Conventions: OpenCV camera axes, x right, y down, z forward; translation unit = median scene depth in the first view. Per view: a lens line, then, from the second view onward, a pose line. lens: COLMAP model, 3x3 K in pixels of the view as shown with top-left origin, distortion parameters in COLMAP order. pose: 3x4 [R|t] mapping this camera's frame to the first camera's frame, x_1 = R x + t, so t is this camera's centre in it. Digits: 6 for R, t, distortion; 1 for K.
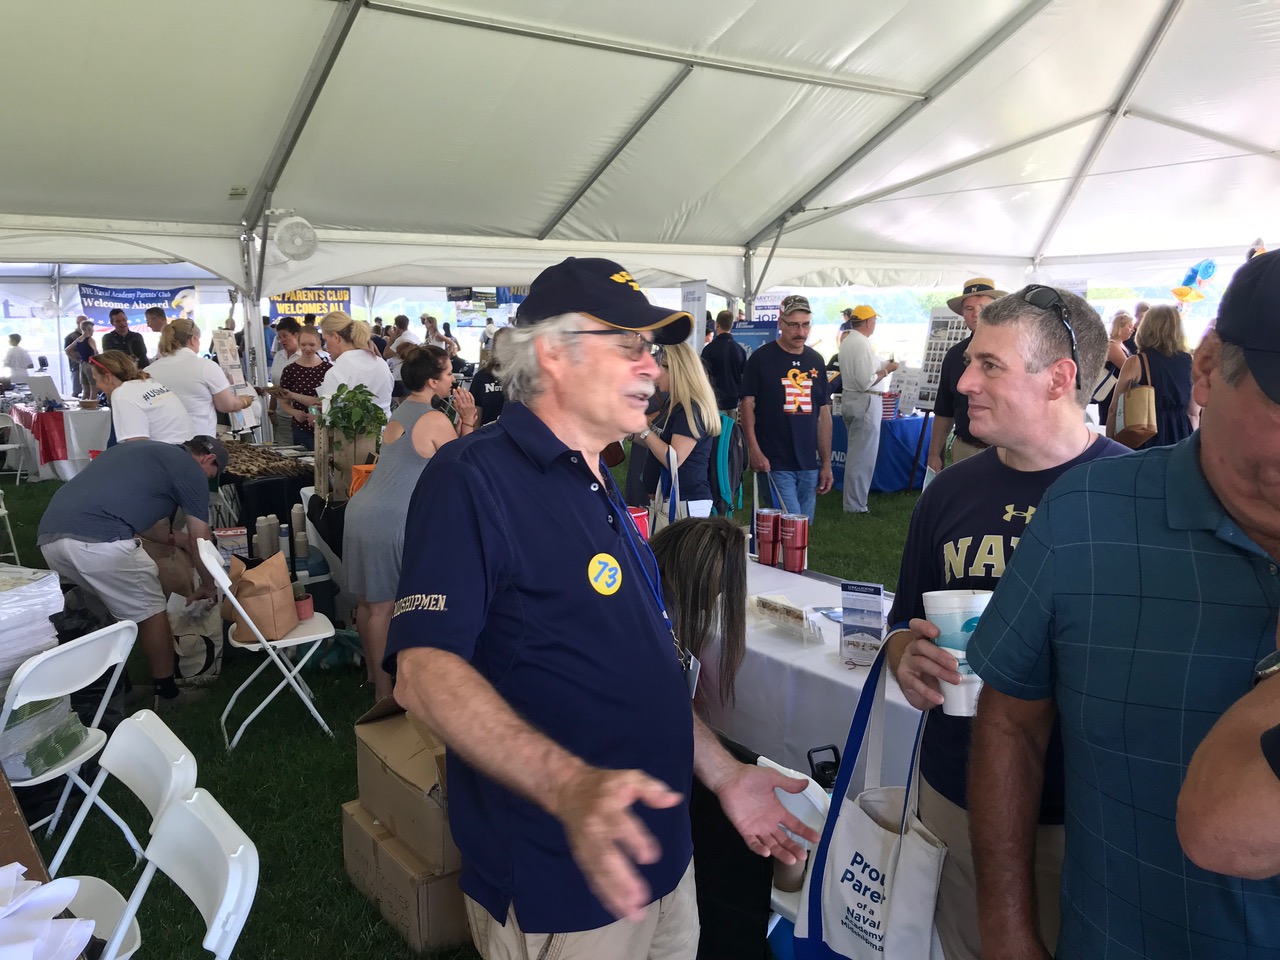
lens RADIAL K [[1077.1, 0, 640.0], [0, 1077.1, 480.0], [0, 0, 1]] dist [0.015329, -0.039314]
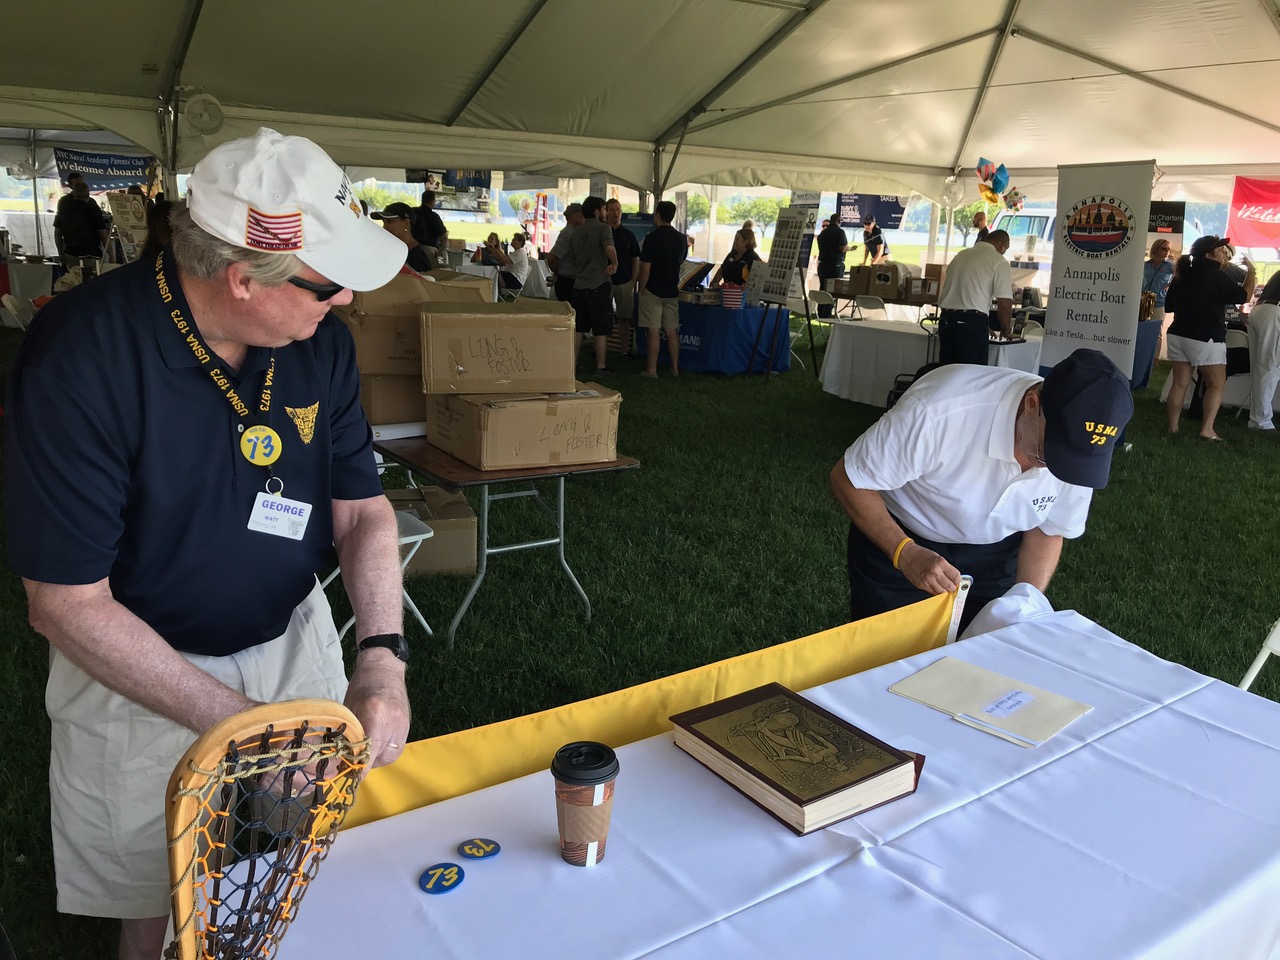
lens RADIAL K [[1077.1, 0, 640.0], [0, 1077.1, 480.0], [0, 0, 1]] dist [0.015329, -0.039314]
pose [[0.998460, 0.054636, -0.009618, 0.117686], [-0.053499, 0.994163, 0.093688, 0.016148], [0.014680, -0.093029, 0.995555, -0.094660]]
